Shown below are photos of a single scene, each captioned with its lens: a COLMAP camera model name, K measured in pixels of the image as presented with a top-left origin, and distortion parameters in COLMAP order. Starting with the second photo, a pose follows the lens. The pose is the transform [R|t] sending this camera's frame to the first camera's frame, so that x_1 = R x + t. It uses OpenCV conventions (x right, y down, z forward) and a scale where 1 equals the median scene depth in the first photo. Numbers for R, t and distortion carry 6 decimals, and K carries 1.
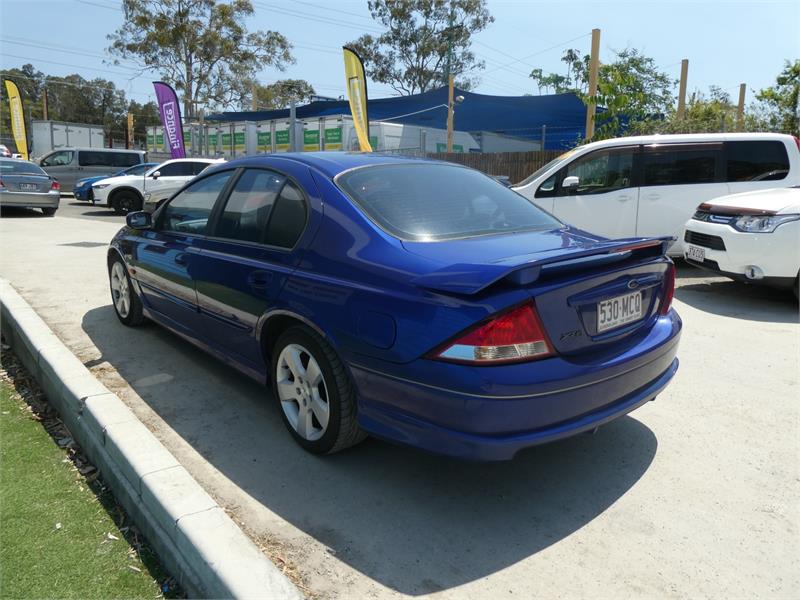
lens RADIAL K [[562.3, 0, 417.1], [0, 562.3, 300.6], [0, 0, 1]] dist [0.005580, -0.018049]
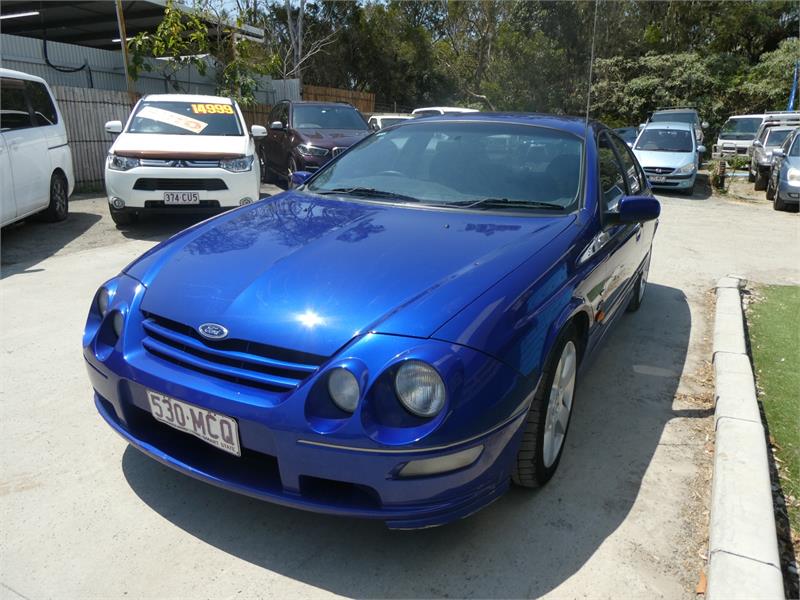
lens RADIAL K [[565.3, 0, 402.1], [0, 565.3, 295.8], [0, 0, 1]] dist [0.005441, -0.019088]
pose [[-0.321224, -0.275264, 0.906115, -0.236546], [0.168848, 0.924845, 0.340811, -0.073639], [-0.931829, 0.262472, -0.250605, 0.329047]]
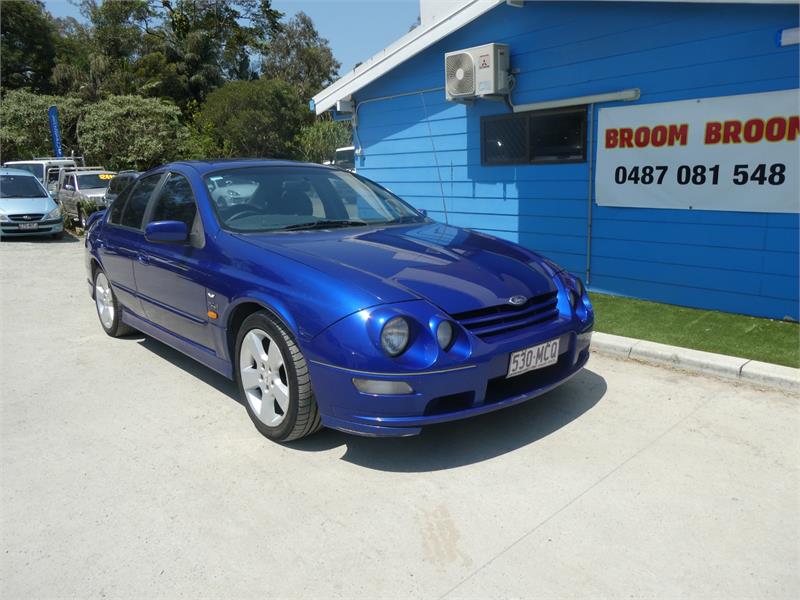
lens RADIAL K [[565.3, 0, 410.9], [0, 565.3, 295.5], [0, 0, 1]] dist [0.005441, -0.019088]
pose [[-0.999938, 0.002000, 0.010964, -0.108813], [0.006113, 0.920987, 0.389546, -0.099712], [-0.009318, 0.389589, -0.920942, 0.477102]]
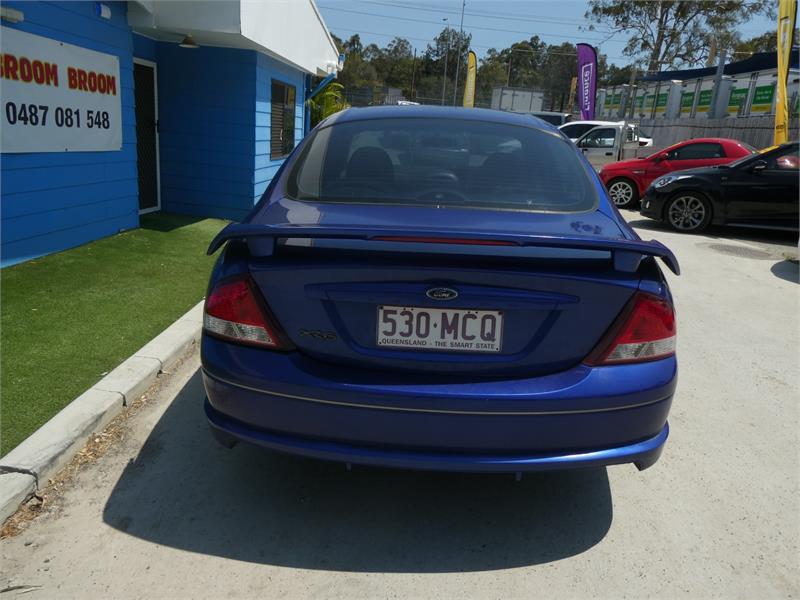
lens RADIAL K [[562.3, 0, 400.1], [0, 562.3, 300.7], [0, 0, 1]] dist [0.005580, -0.018049]
pose [[0.709675, 0.222336, -0.668527, 0.108833], [-0.182397, 0.974529, 0.130481, -0.013667], [0.680509, 0.029338, 0.732152, 0.062752]]
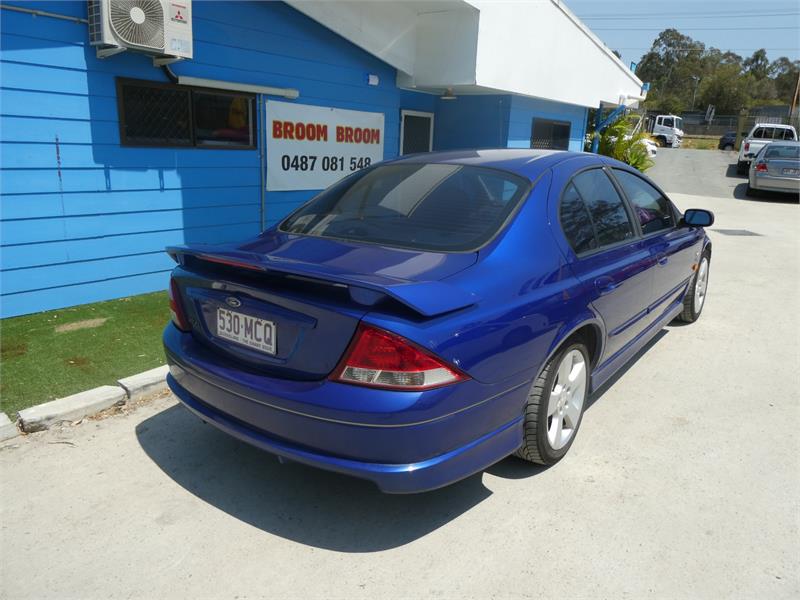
lens RADIAL K [[562.3, 0, 400.5], [0, 562.3, 299.6], [0, 0, 1]] dist [0.005580, -0.018049]
pose [[0.159915, 0.237575, -0.958115, 0.176878], [-0.207988, 0.956926, 0.202566, -0.037428], [0.964970, 0.166883, 0.202440, 0.145406]]
